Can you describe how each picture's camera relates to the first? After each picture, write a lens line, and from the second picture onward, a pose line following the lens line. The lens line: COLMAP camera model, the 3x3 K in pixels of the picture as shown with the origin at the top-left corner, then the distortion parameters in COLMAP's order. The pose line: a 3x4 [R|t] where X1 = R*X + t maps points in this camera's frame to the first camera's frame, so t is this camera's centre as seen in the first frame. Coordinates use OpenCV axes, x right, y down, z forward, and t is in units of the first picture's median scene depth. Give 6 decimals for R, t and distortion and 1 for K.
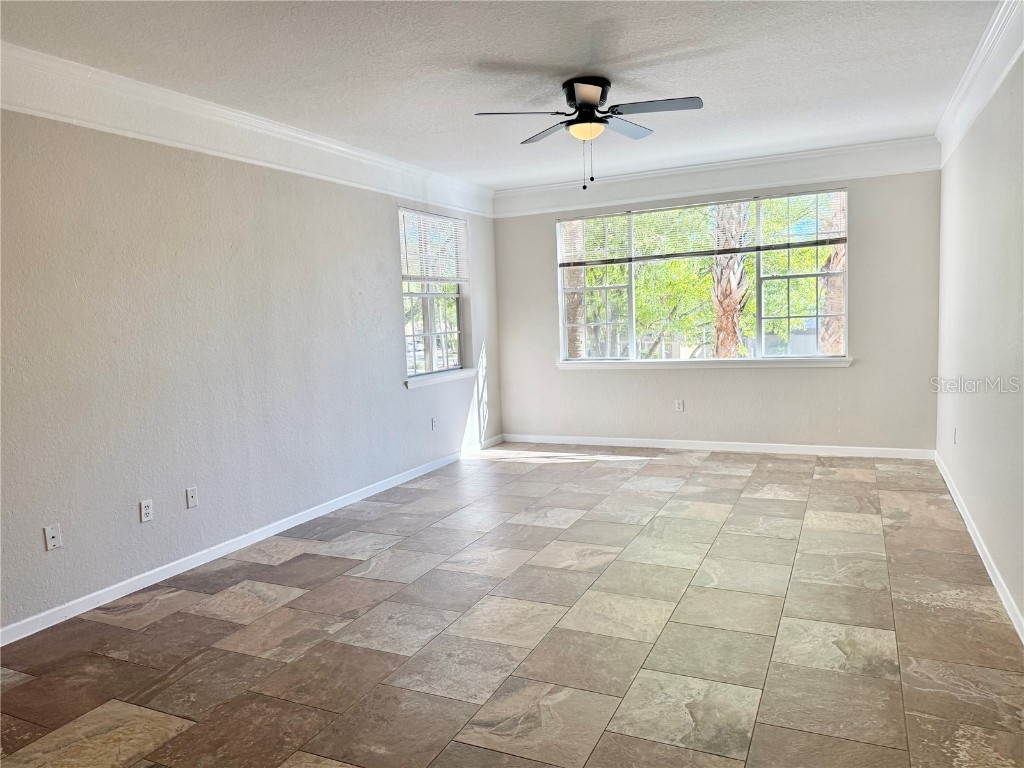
lens RADIAL K [[718.6, 0, 512.0], [0, 718.6, 384.0], [0, 0, 1]] dist [0.055504, -0.075257]
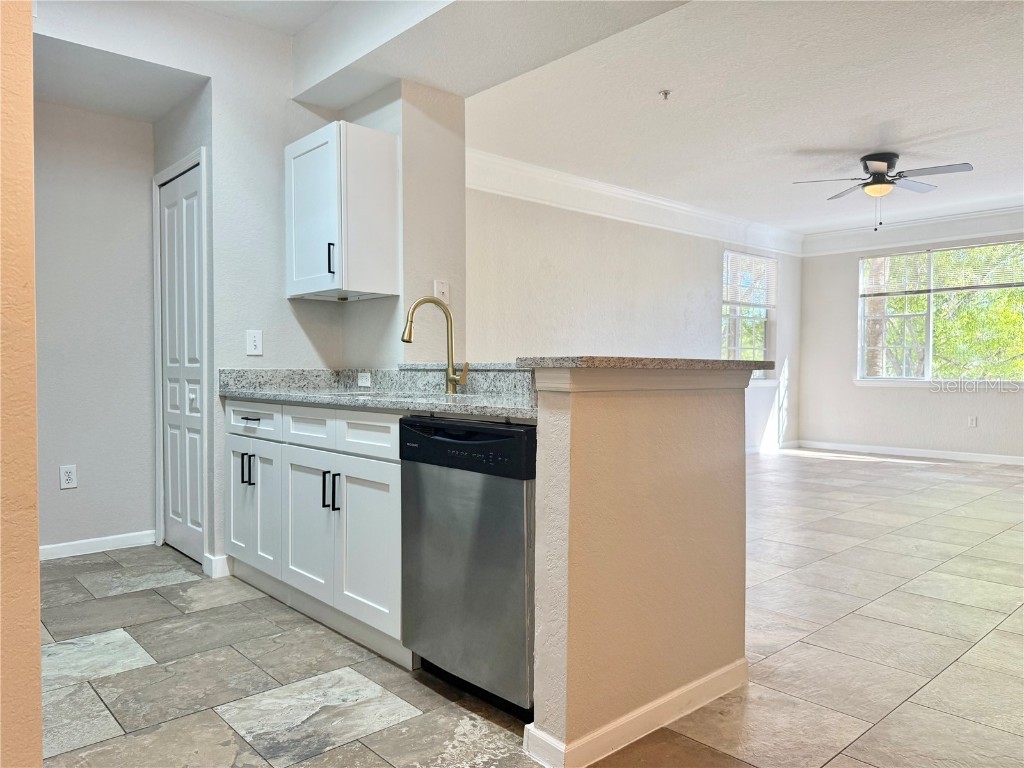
lens RADIAL K [[718.6, 0, 512.0], [0, 718.6, 384.0], [0, 0, 1]] dist [0.055504, -0.075257]
pose [[0.920675, 0.053123, -0.386698, 0.009450], [-0.077931, 0.995766, -0.048749, 0.091855], [0.382471, 0.075018, 0.920917, -0.335673]]
